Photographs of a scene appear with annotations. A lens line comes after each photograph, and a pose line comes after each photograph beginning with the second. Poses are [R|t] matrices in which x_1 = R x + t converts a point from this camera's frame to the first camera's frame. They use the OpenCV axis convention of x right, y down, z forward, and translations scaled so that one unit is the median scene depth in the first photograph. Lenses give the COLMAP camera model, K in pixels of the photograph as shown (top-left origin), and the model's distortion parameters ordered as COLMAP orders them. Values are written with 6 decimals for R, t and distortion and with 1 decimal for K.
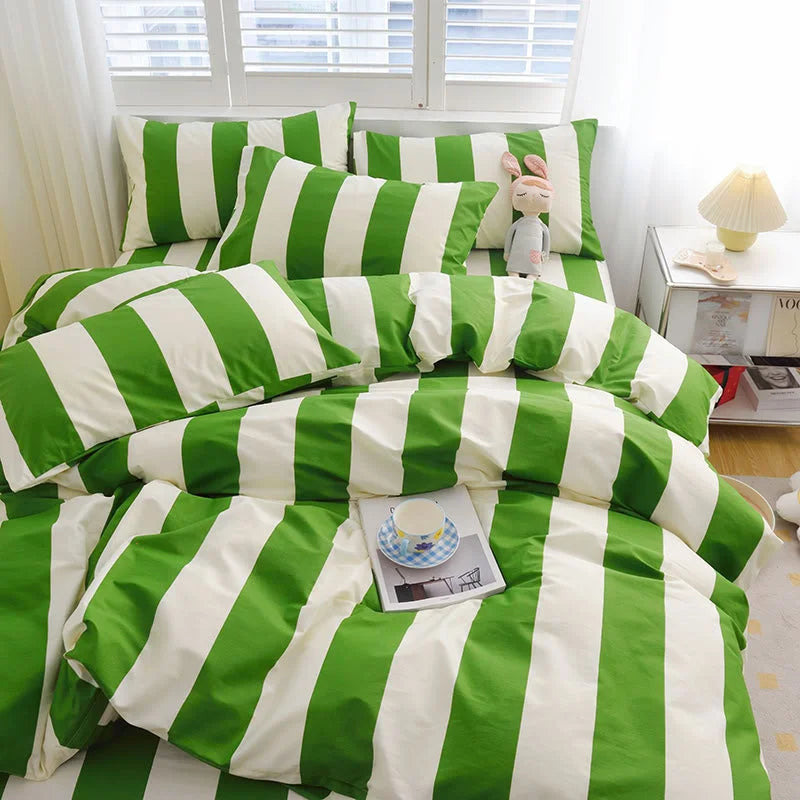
lens RADIAL K [[840.7, 0, 399.3], [0, 840.7, 413.4], [0, 0, 1]] dist [-0.037037, -0.007049]
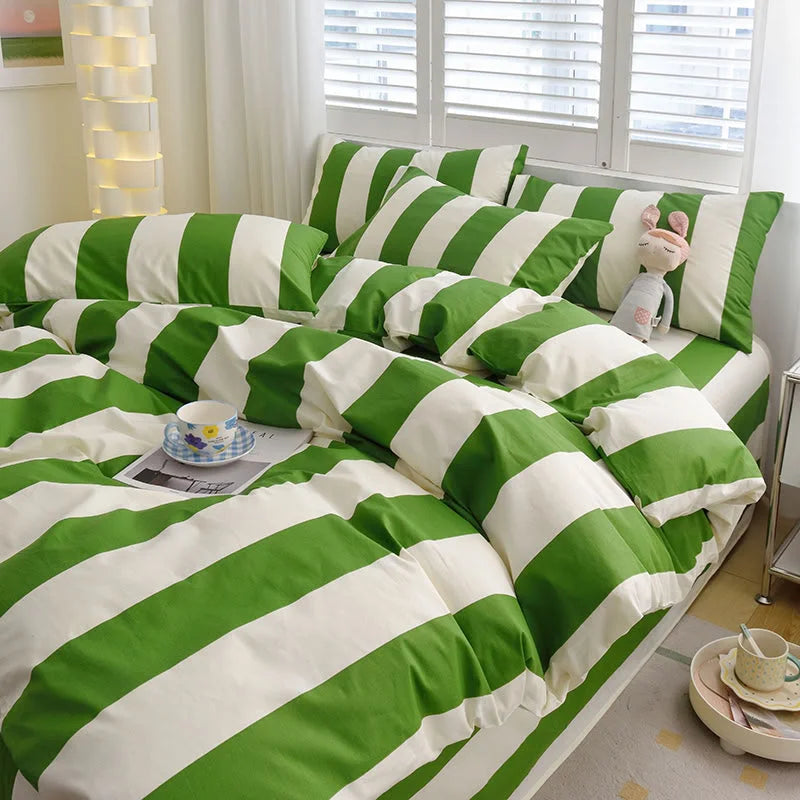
lens RADIAL K [[916.3, 0, 400.0], [0, 916.3, 400.0], [0, 0, 1]] dist [-0.031560, -0.026744]
pose [[0.844769, 0.232928, -0.481778, 0.594120], [-0.350472, 0.921168, -0.169169, 0.181717], [0.404394, 0.311759, 0.859809, 0.212260]]
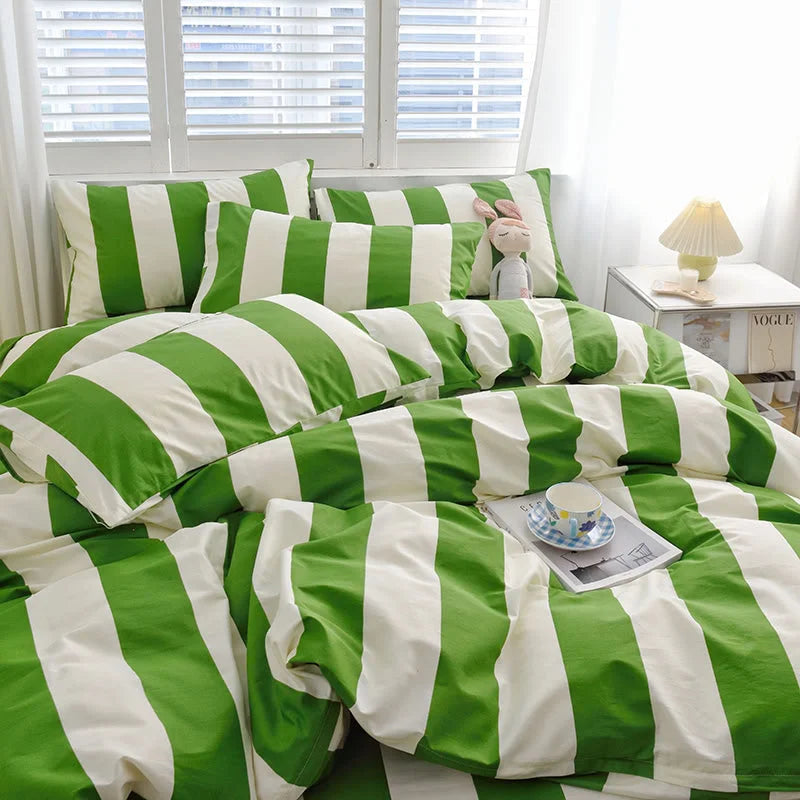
lens RADIAL K [[916.3, 0, 400.0], [0, 916.3, 400.0], [0, 0, 1]] dist [-0.031560, -0.026744]
pose [[0.966962, -0.089334, 0.238754, -0.352365], [0.135171, 0.973757, -0.183100, 0.158176], [-0.216131, 0.209323, 0.953662, 0.046961]]
